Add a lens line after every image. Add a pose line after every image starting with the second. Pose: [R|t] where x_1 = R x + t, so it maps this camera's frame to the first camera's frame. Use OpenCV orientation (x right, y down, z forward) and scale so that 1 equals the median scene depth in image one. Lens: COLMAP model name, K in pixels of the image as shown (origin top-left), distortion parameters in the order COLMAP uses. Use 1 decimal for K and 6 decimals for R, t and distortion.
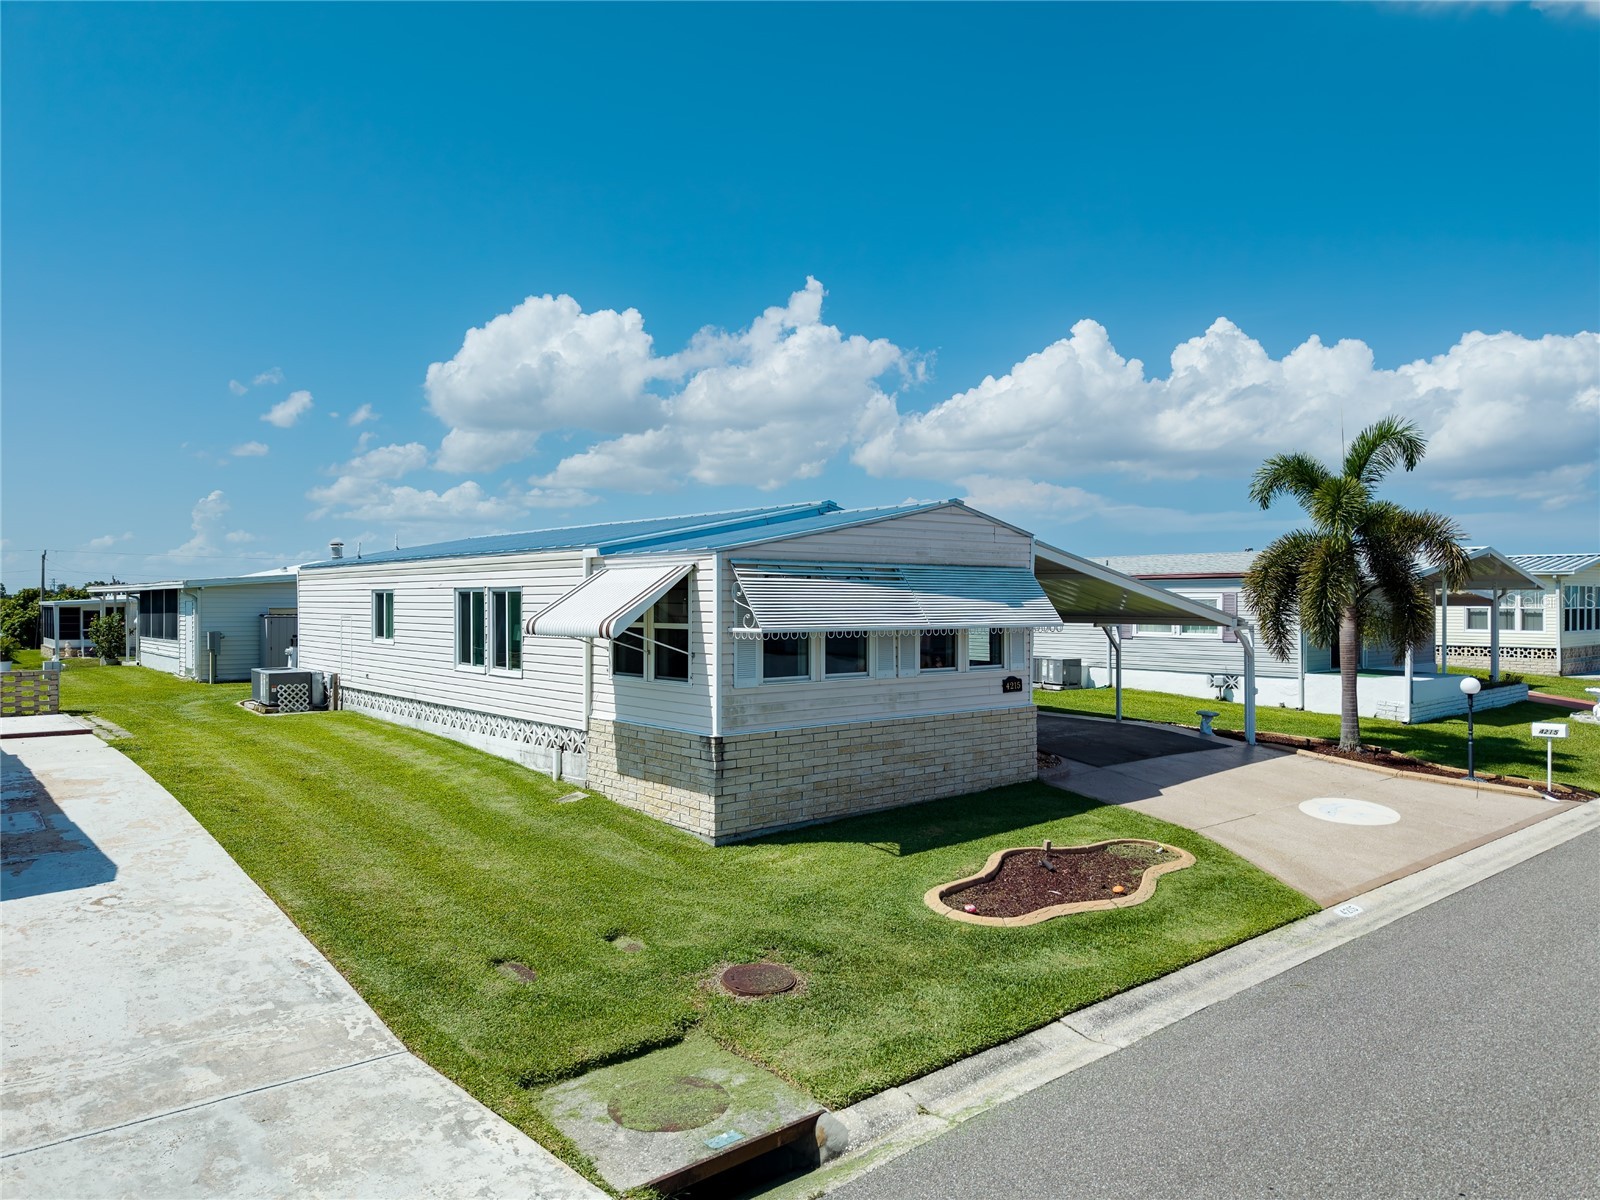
lens RADIAL K [[1101.5, 0, 800.0], [0, 1101.5, 600.0], [0, 0, 1]] dist [0.032389, -0.003571]
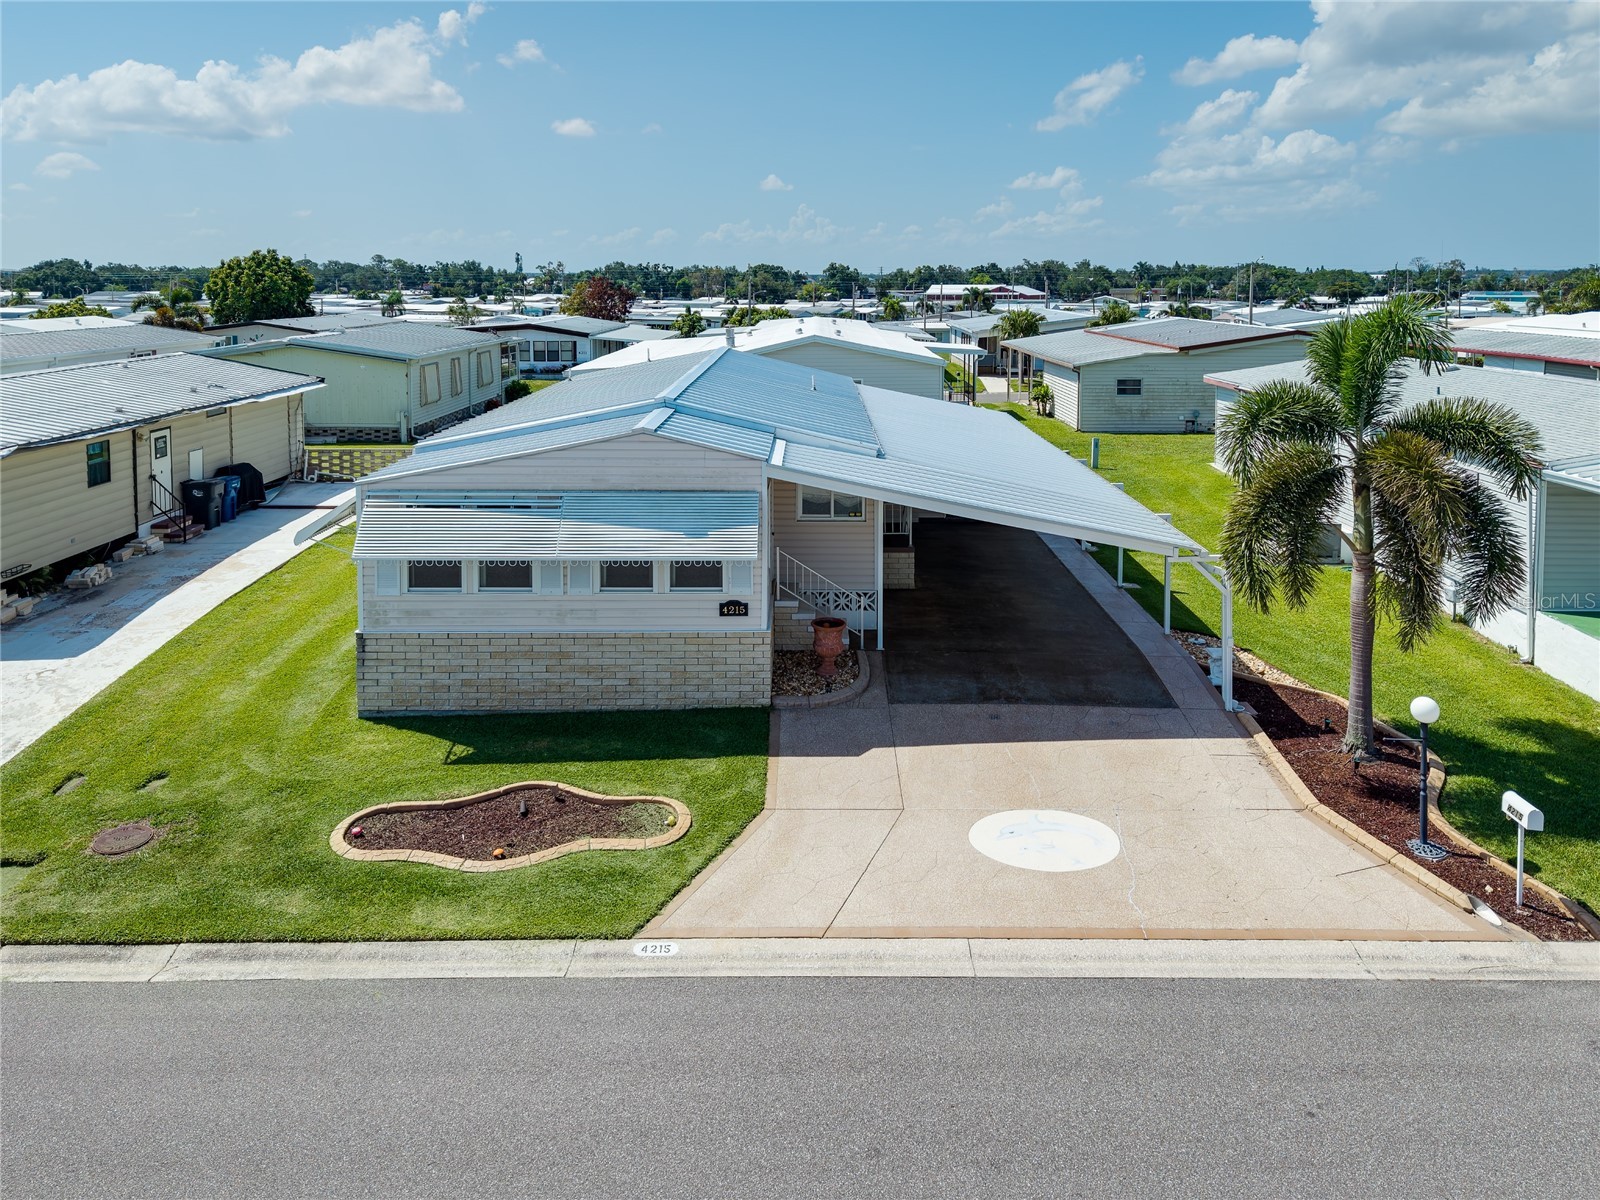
lens RADIAL K [[1140.6, 0, 803.6], [0, 1140.6, 407.7], [0, 0, 1]] dist [0.039317, -0.024523]
pose [[0.747488, 0.057267, -0.661803, 1.072952], [0.005215, 0.995740, 0.092053, -0.230632], [0.664255, -0.072259, 0.744005, 0.363039]]
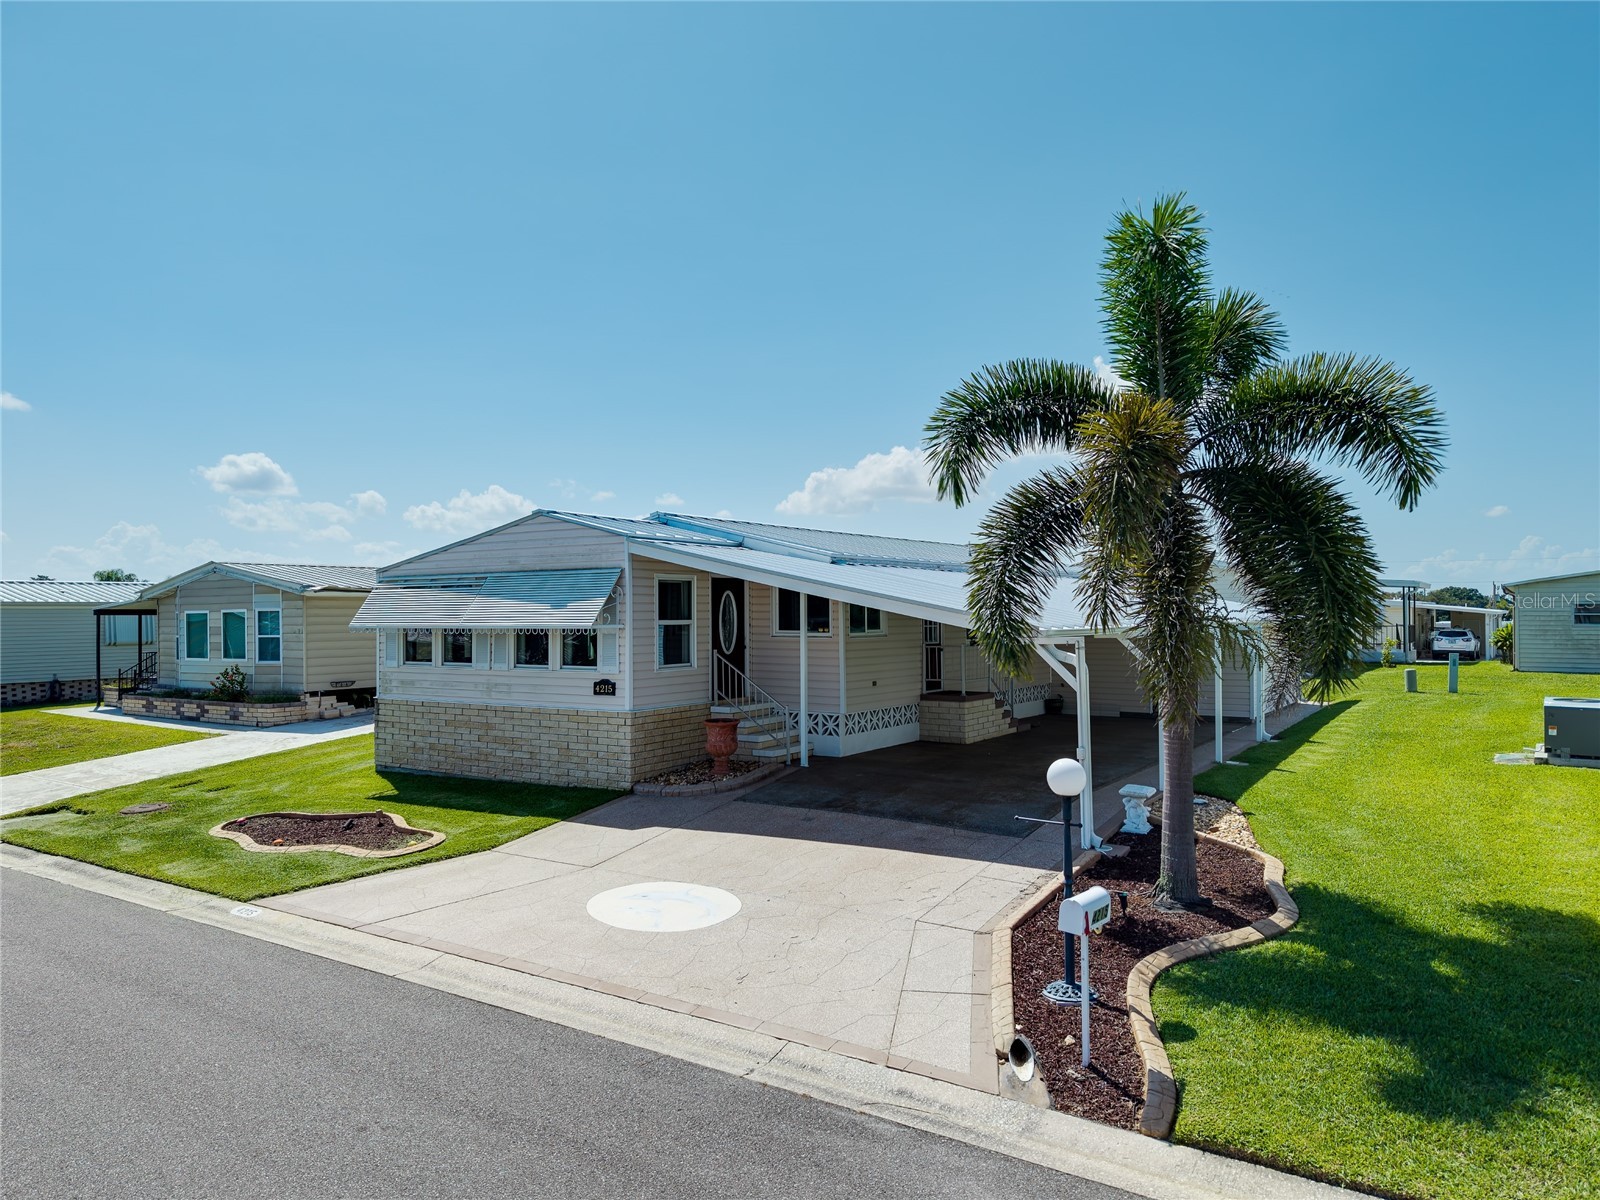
lens RADIAL K [[1064.8, 0, 787.1], [0, 1064.8, 632.5], [0, 0, 1]] dist [0.023295, -0.004367]
pose [[0.249094, 0.001752, -0.968478, 1.369164], [0.003042, 0.999992, 0.002592, 0.031047], [0.968475, -0.003592, 0.249086, 1.104477]]
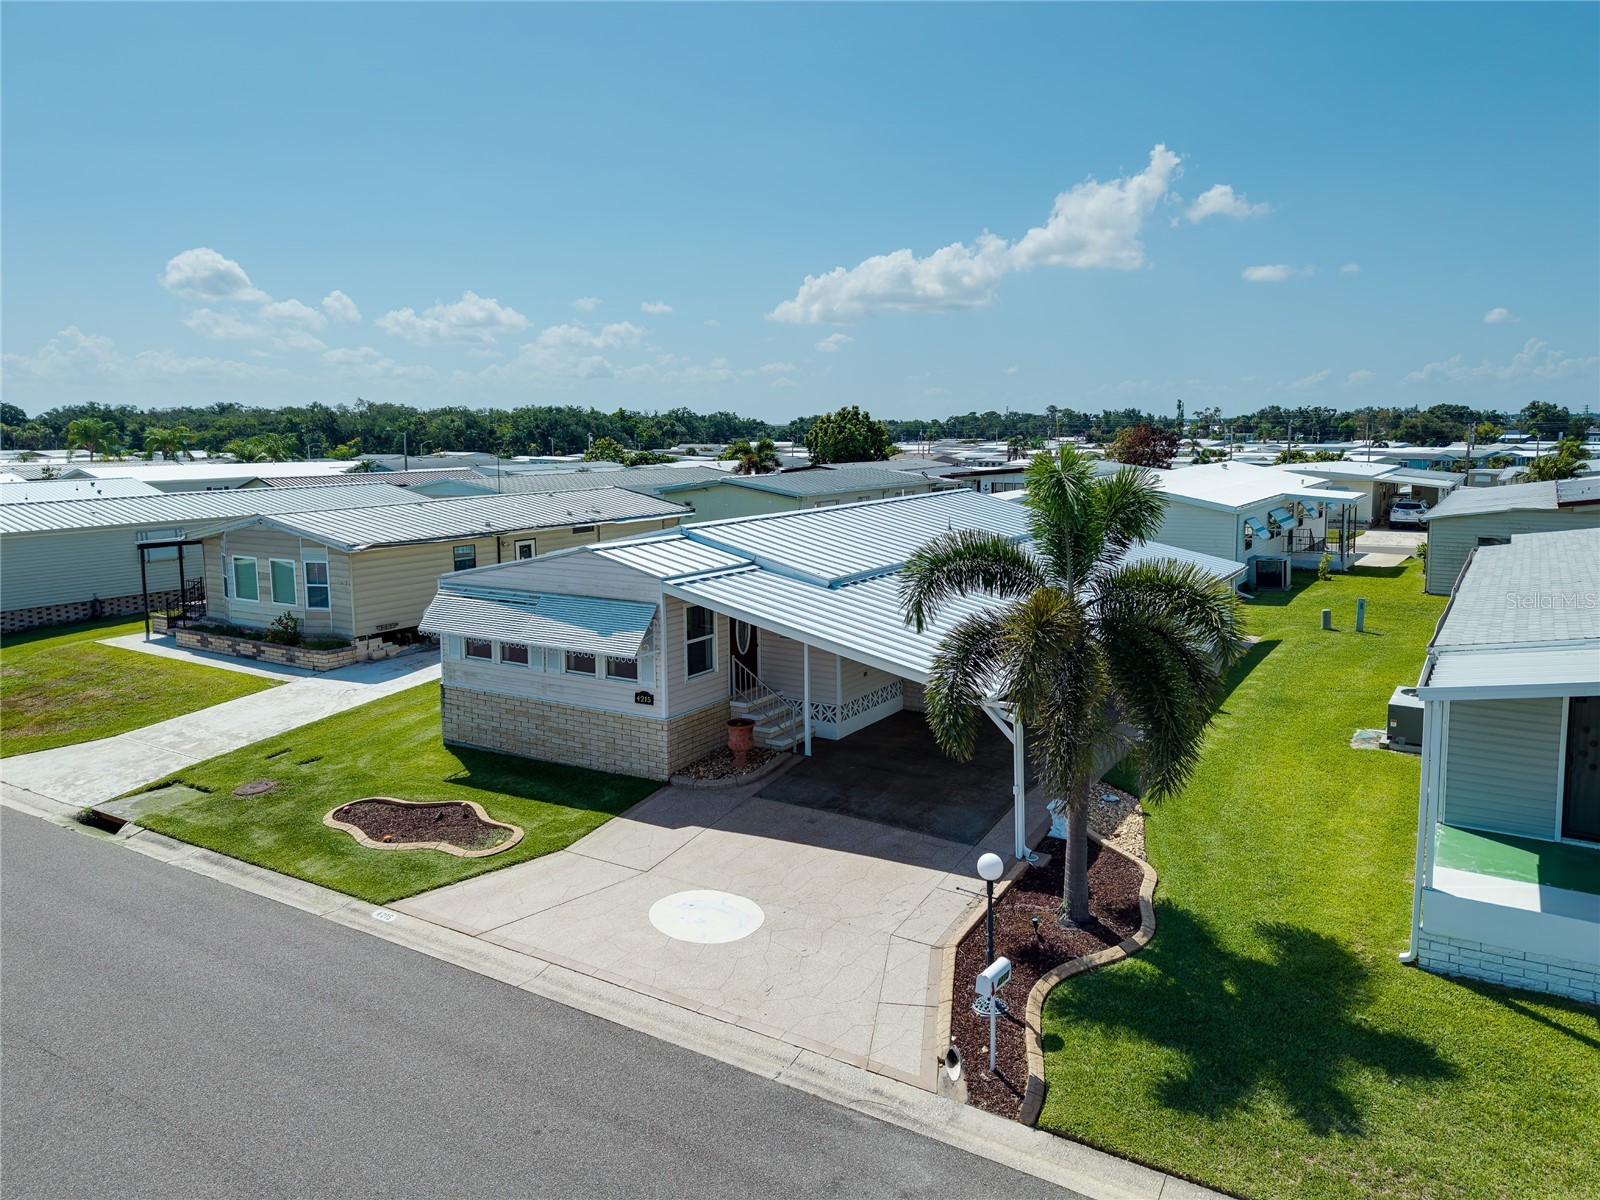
lens RADIAL K [[1075.2, 0, 834.0], [0, 1075.2, 571.6], [0, 0, 1]] dist [0.025094, -0.002610]
pose [[0.293909, 0.102812, -0.950288, 1.607714], [0.007694, 0.993912, 0.109911, -0.221458], [0.955802, -0.039616, 0.291329, 1.033634]]
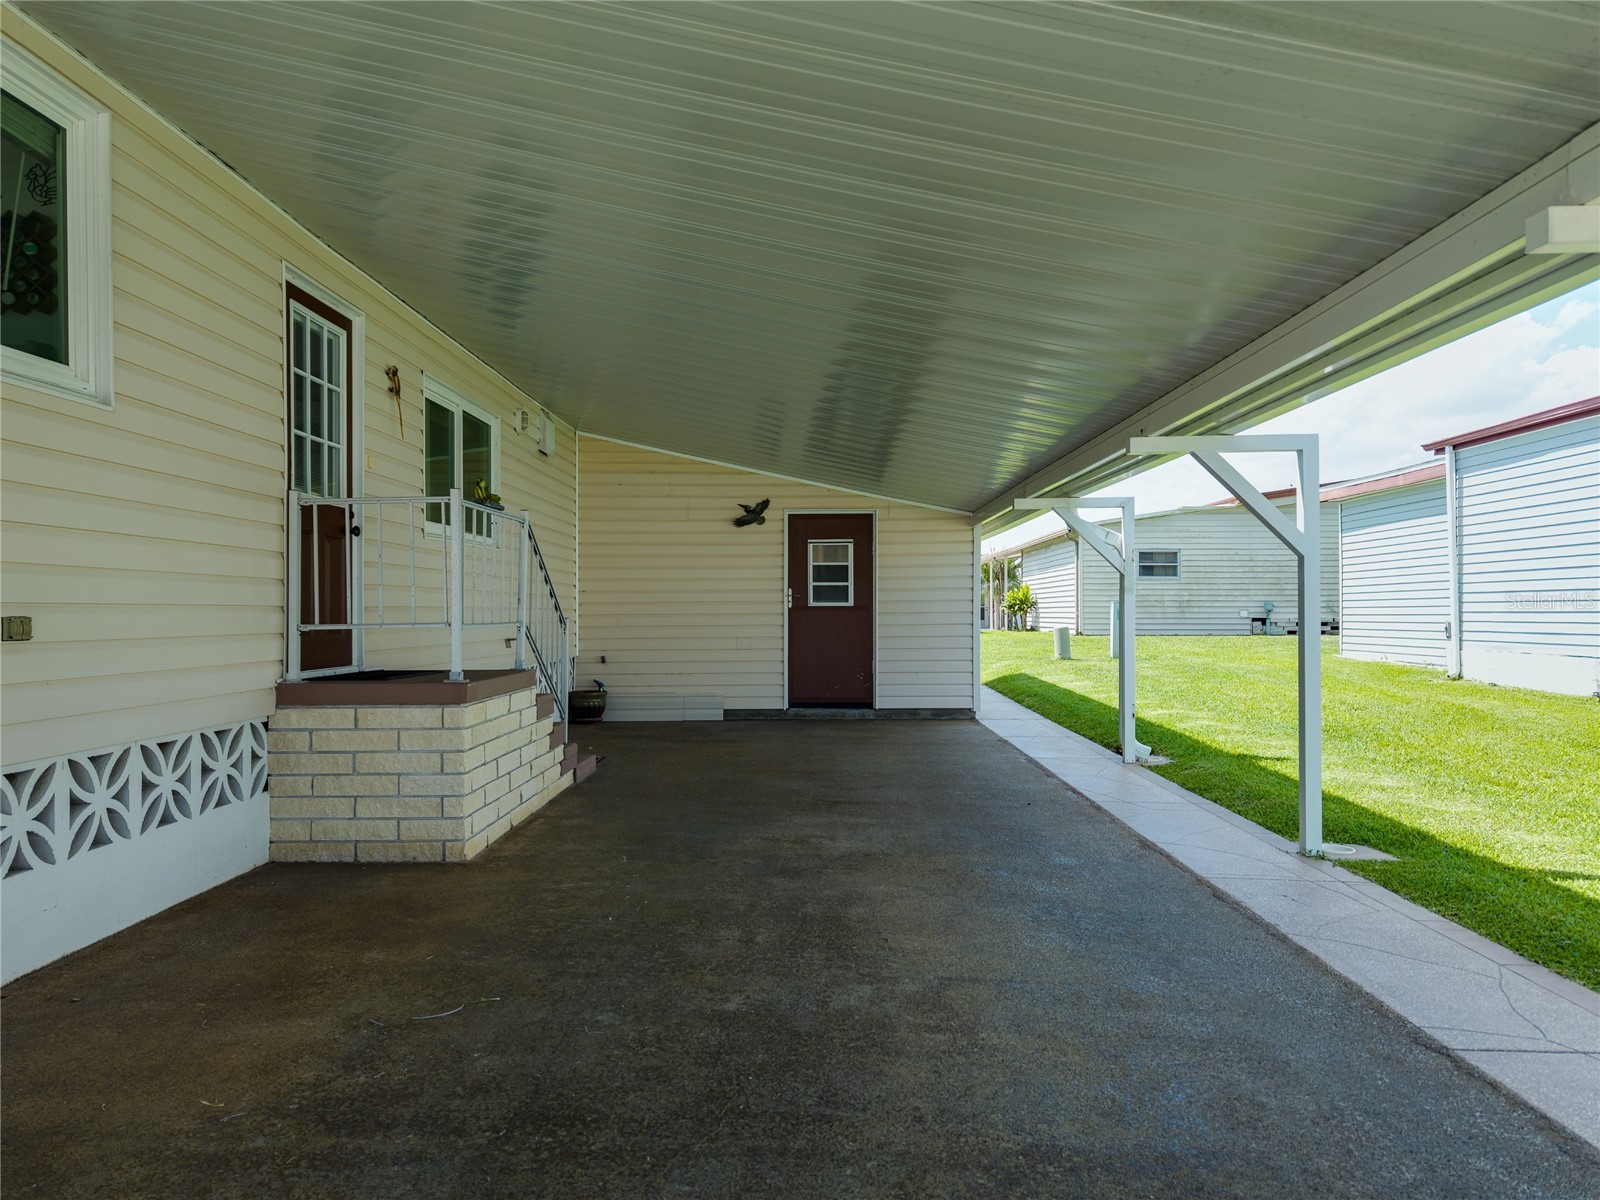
lens RADIAL K [[1101.5, 0, 800.0], [0, 1101.5, 600.0], [0, 0, 1]] dist [0.032389, -0.003571]
pose [[0.749589, -0.017184, -0.661681, 0.462162], [0.006795, 0.999810, -0.018267, 0.094812], [0.661869, 0.009197, 0.749563, 1.449477]]
